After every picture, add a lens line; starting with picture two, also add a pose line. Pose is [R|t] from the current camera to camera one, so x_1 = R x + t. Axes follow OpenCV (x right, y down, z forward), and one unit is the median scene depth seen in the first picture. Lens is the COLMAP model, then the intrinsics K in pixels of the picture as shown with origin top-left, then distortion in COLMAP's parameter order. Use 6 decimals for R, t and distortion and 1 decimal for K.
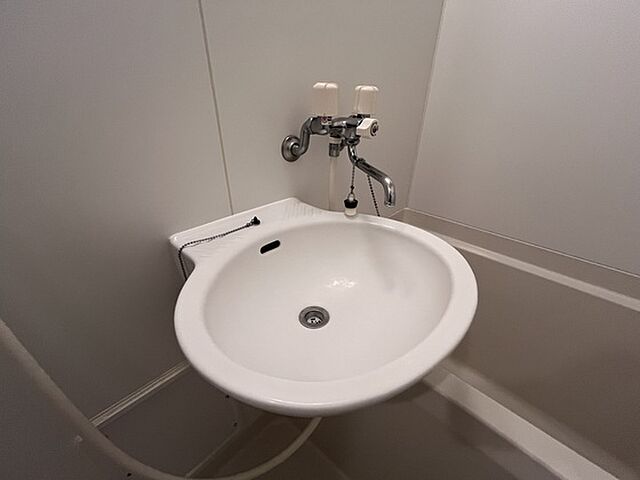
lens RADIAL K [[260.5, 0, 319.8], [0, 260.5, 240.1], [0, 0, 1]] dist [-0.008064, 0.001334]
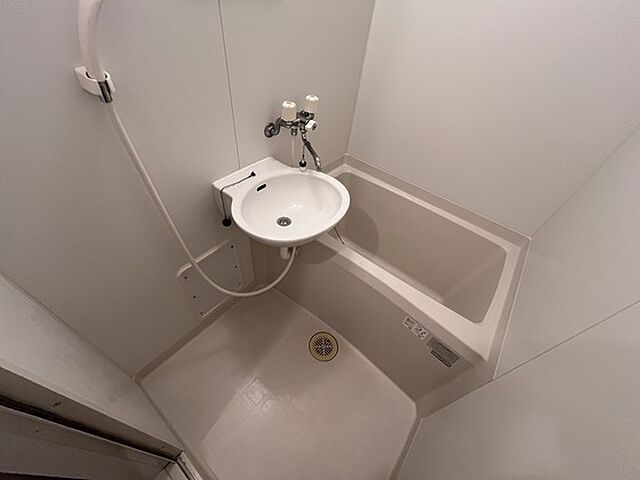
lens RADIAL K [[260.5, 0, 319.7], [0, 260.5, 238.8], [0, 0, 1]] dist [-0.008064, 0.001334]
pose [[0.991736, -0.007029, 0.128106, -0.005080], [-0.031459, 0.954693, 0.295926, -0.192357], [-0.124381, -0.297511, 0.946581, -0.999775]]
